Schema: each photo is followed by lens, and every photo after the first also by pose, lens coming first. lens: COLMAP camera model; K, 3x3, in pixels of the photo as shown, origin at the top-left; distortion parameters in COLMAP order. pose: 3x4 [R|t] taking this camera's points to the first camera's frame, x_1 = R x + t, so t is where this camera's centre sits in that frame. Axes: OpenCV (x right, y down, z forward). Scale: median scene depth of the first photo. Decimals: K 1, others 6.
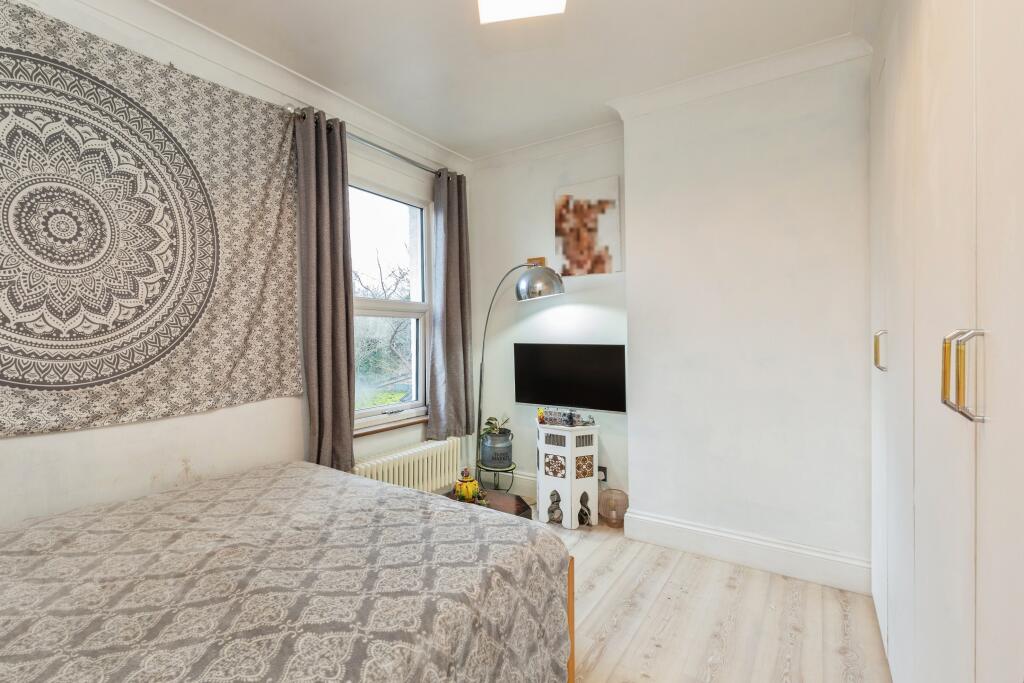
lens RADIAL K [[466.0, 0, 509.1], [0, 466.0, 338.7], [0, 0, 1]] dist [0.002329, -0.000331]
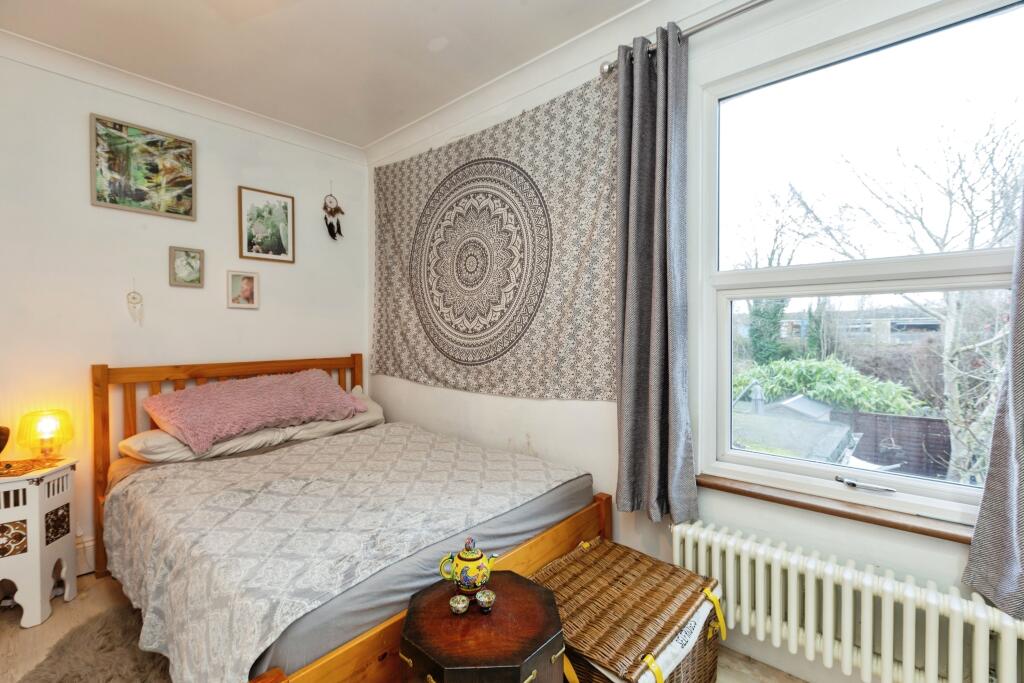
lens RADIAL K [[466.0, 0, 508.3], [0, 466.0, 341.1], [0, 0, 1]] dist [0.002329, -0.000331]
pose [[-0.185924, 0.020584, -0.982348, 0.529720], [-0.005375, 0.999744, 0.021966, -0.009459], [0.982549, 0.009364, -0.185766, 1.258223]]
